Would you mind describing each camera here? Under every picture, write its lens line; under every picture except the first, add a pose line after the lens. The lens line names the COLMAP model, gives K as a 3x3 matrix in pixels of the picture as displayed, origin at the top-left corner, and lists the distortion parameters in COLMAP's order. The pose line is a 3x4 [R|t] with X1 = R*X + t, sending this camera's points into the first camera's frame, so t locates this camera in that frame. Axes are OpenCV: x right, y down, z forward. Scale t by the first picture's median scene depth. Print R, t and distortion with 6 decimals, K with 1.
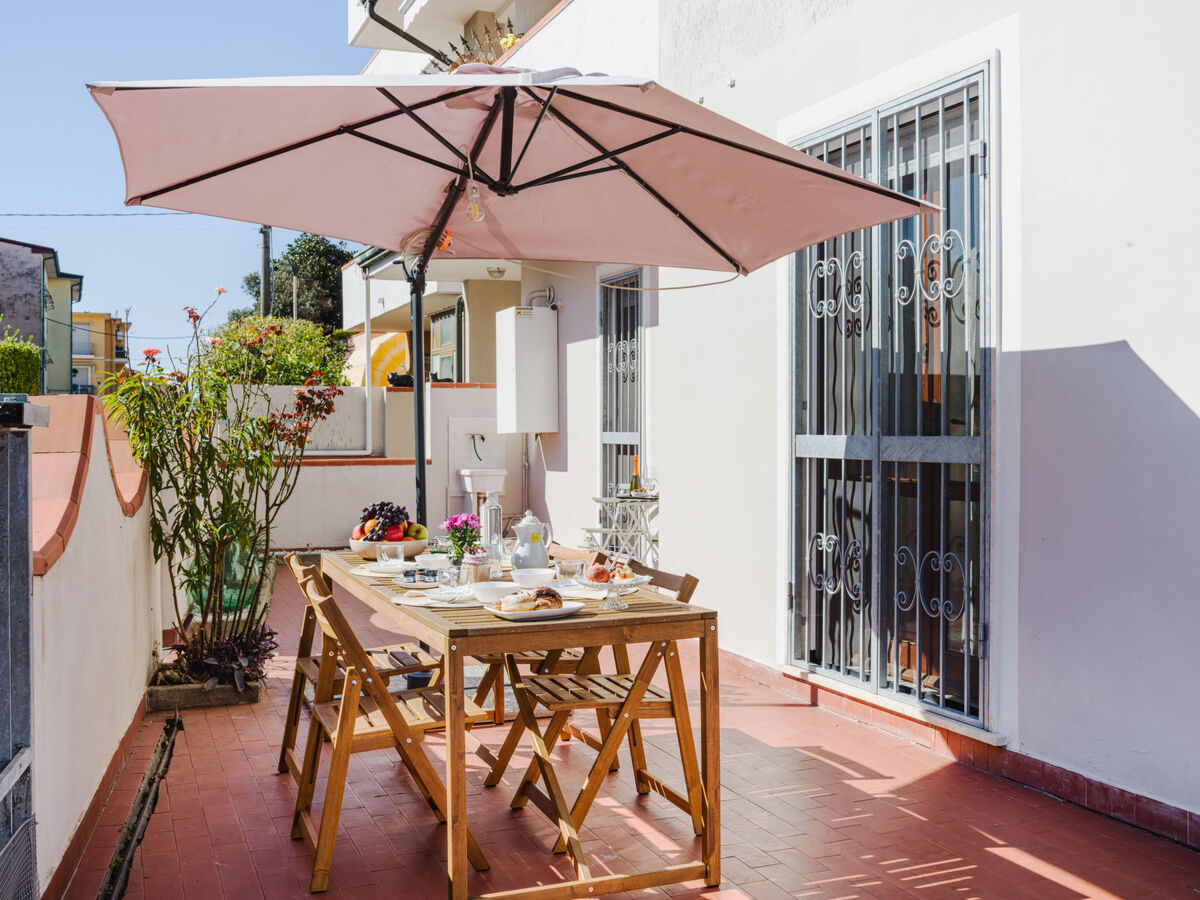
lens RADIAL K [[1242.5, 0, 598.0], [0, 1242.5, 416.2], [0, 0, 1]] dist [-0.059736, 0.047313]
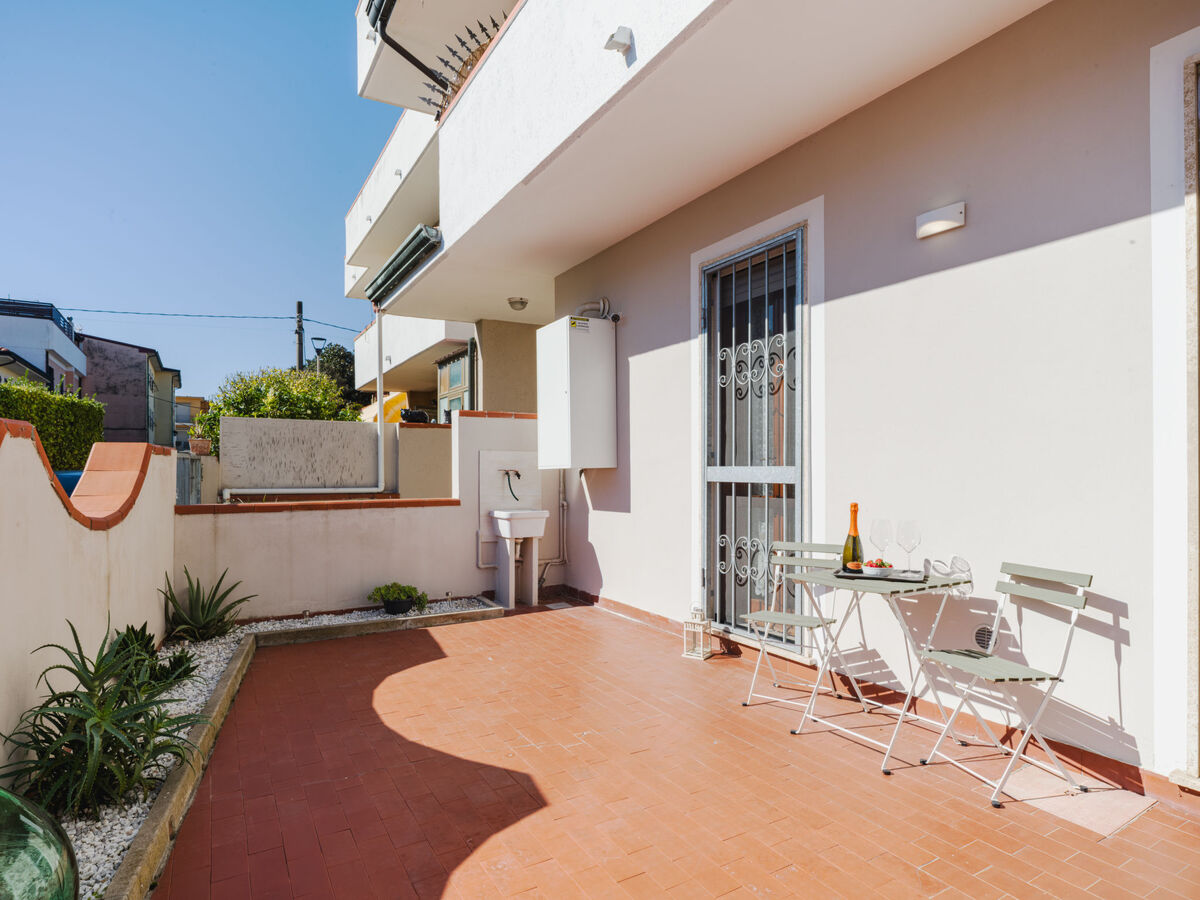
lens RADIAL K [[670.0, 0, 601.7], [0, 670.0, 479.2], [0, 0, 1]] dist [-0.006421, 0.000644]
pose [[0.989294, 0.001775, 0.145924, -0.236219], [-0.004845, 0.999774, 0.020688, 0.024507], [-0.145855, -0.021173, 0.989079, 1.190725]]
